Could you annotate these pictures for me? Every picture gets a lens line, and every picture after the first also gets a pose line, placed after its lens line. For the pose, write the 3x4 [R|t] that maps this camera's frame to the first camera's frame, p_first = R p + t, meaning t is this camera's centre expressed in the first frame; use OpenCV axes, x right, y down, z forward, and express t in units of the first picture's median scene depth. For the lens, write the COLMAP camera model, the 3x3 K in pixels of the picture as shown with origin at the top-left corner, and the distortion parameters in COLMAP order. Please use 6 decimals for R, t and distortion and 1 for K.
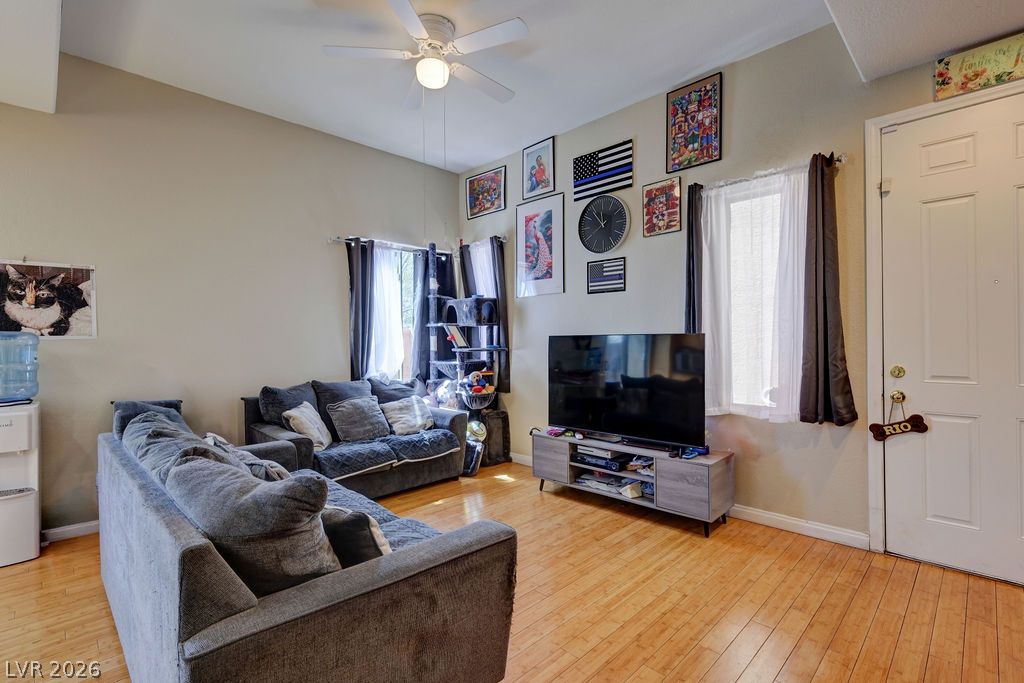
lens RADIAL K [[469.5, 0, 515.2], [0, 469.5, 338.2], [0, 0, 1]] dist [0.000923, 0.000333]
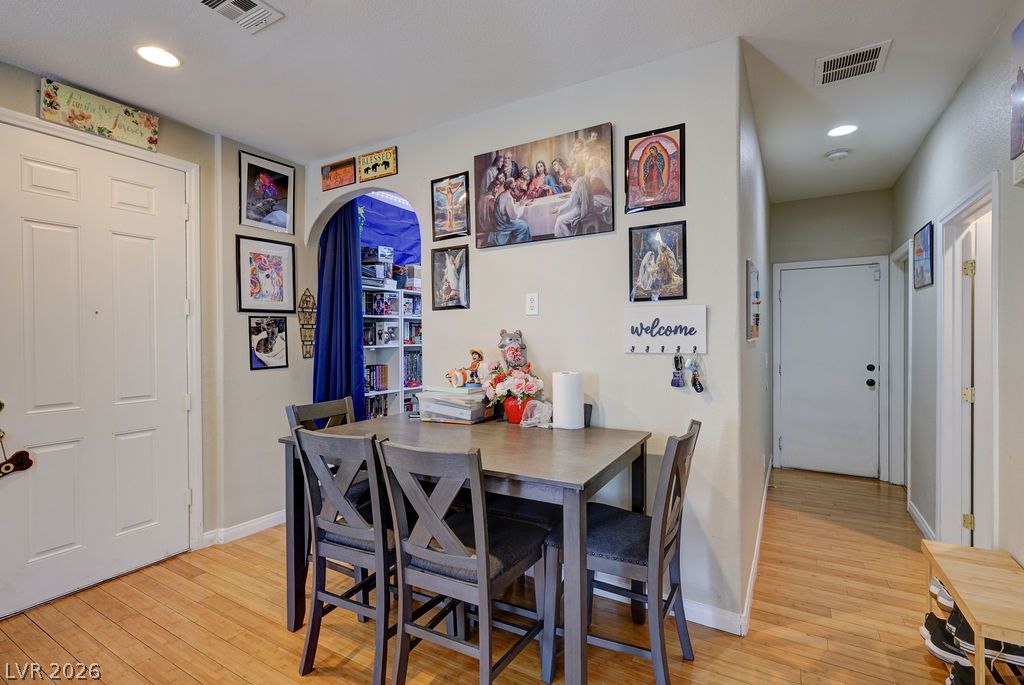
lens RADIAL K [[469.5, 0, 515.2], [0, 469.5, 339.2], [0, 0, 1]] dist [0.000923, 0.000333]
pose [[-0.249824, 0.008728, 0.968252, -0.184208], [0.004767, 0.999958, -0.007784, -0.029076], [-0.968280, 0.002671, -0.249855, 0.208464]]
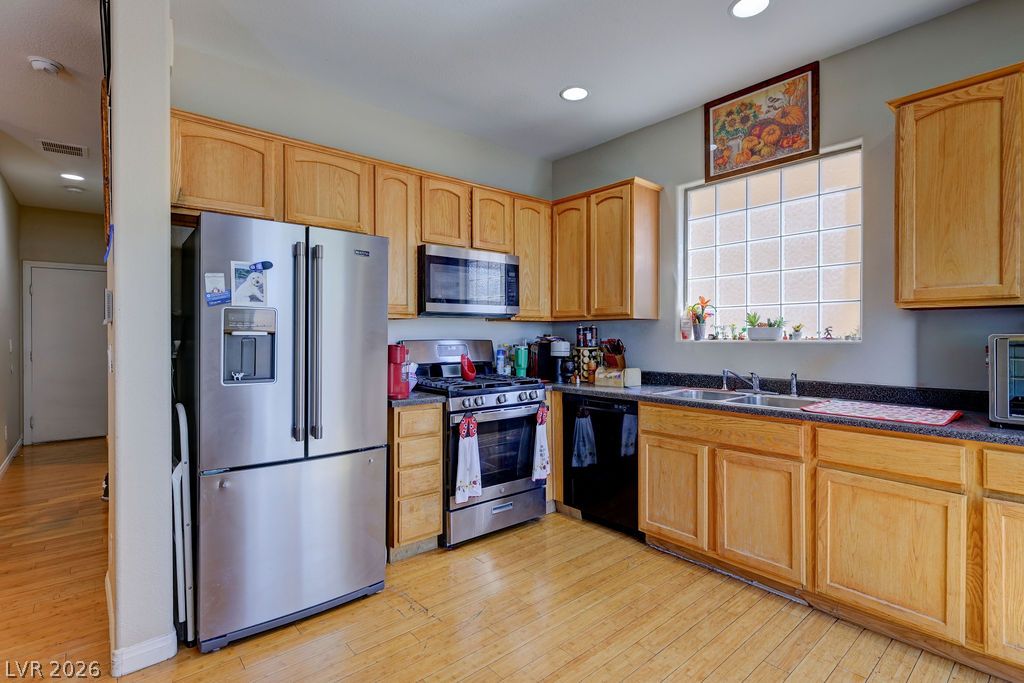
lens RADIAL K [[488.4, 0, 517.3], [0, 488.4, 335.9], [0, 0, 1]] dist [0.000287, 0.000142]
pose [[-0.997118, 0.011956, 0.074922, -0.736336], [0.011970, 0.999928, -0.000268, 0.009871], [-0.074920, 0.000630, -0.997189, 0.586294]]
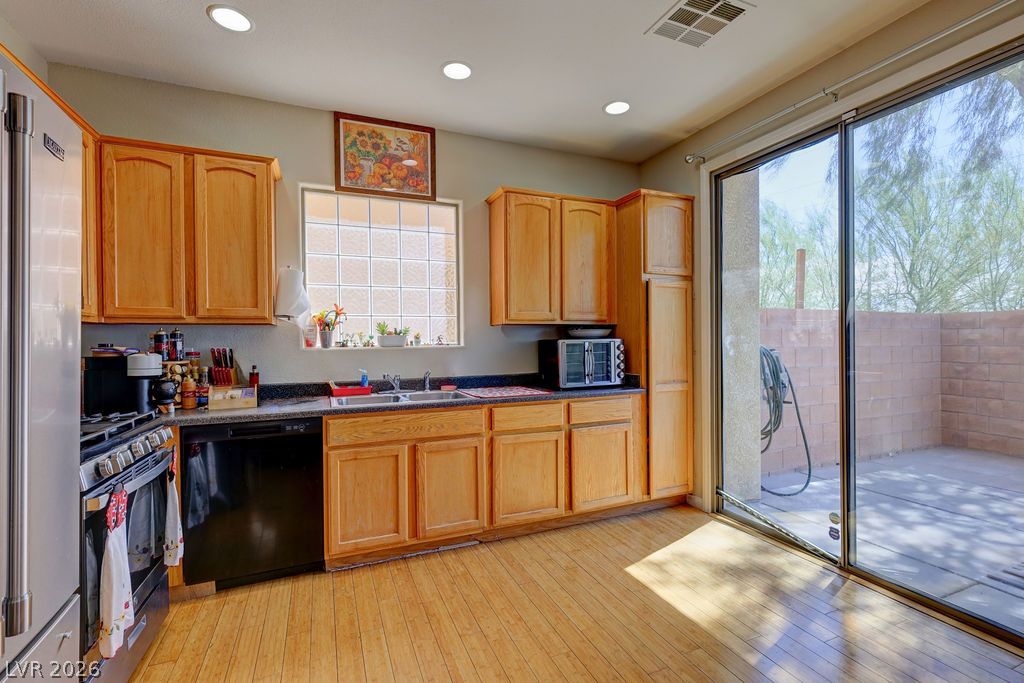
lens RADIAL K [[462.1, 0, 519.4], [0, 462.1, 343.3], [0, 0, 1]] dist [0.002324, 0.000306]
pose [[-0.373603, 0.020821, -0.927355, -0.366005], [0.015153, 0.999752, 0.016342, 0.004924], [0.927465, -0.007947, -0.373826, 0.307613]]
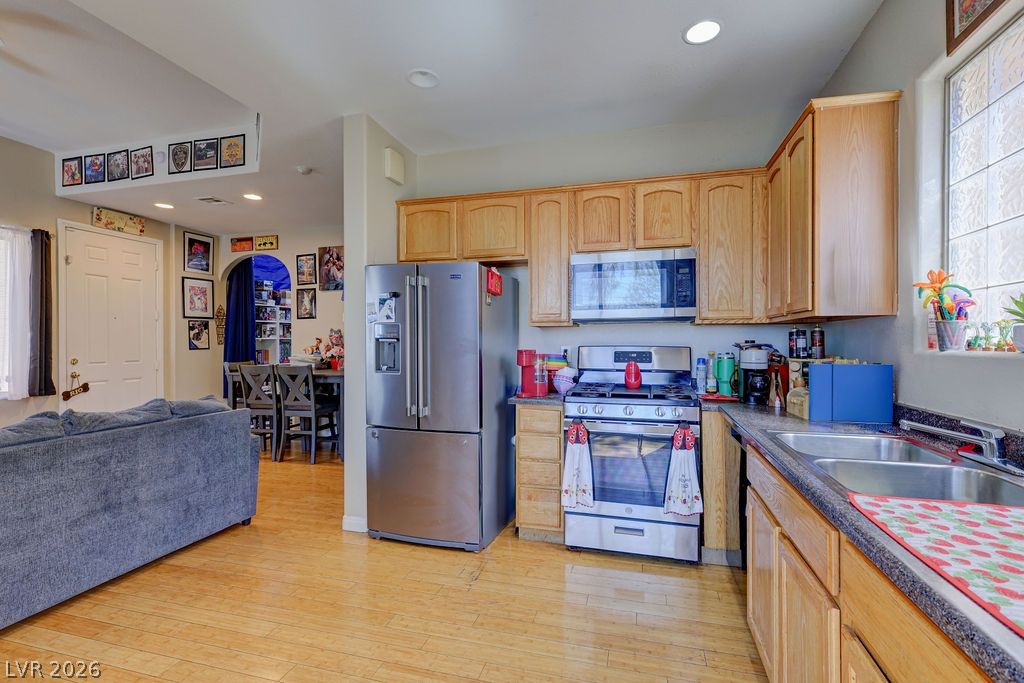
lens RADIAL K [[462.1, 0, 519.4], [0, 462.1, 343.3], [0, 0, 1]] dist [0.002324, 0.000306]
pose [[-0.494260, 0.008660, 0.869271, -1.180154], [0.004690, 0.999962, -0.007296, 0.015239], [-0.869301, 0.000471, -0.494282, 0.269005]]
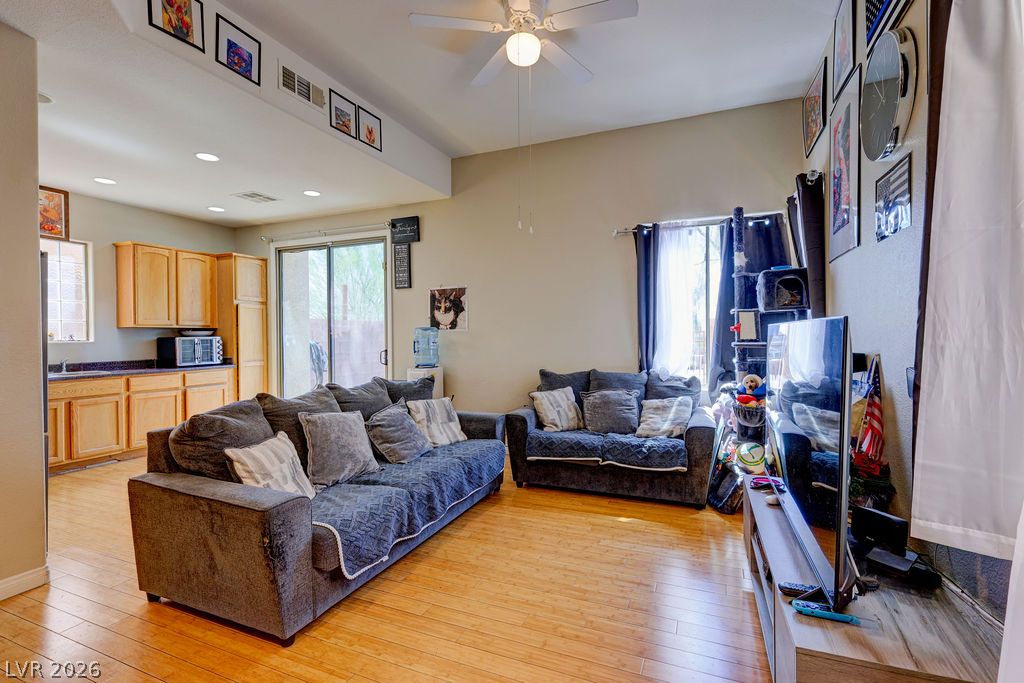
lens RADIAL K [[457.7, 0, 521.7], [0, 457.7, 337.9], [0, 0, 1]] dist [0.001367, 0.000164]
pose [[0.386556, 0.012304, -0.922184, 0.523108], [0.007620, 0.999834, 0.016534, 0.000052], [0.922234, -0.013418, 0.386398, 0.491684]]
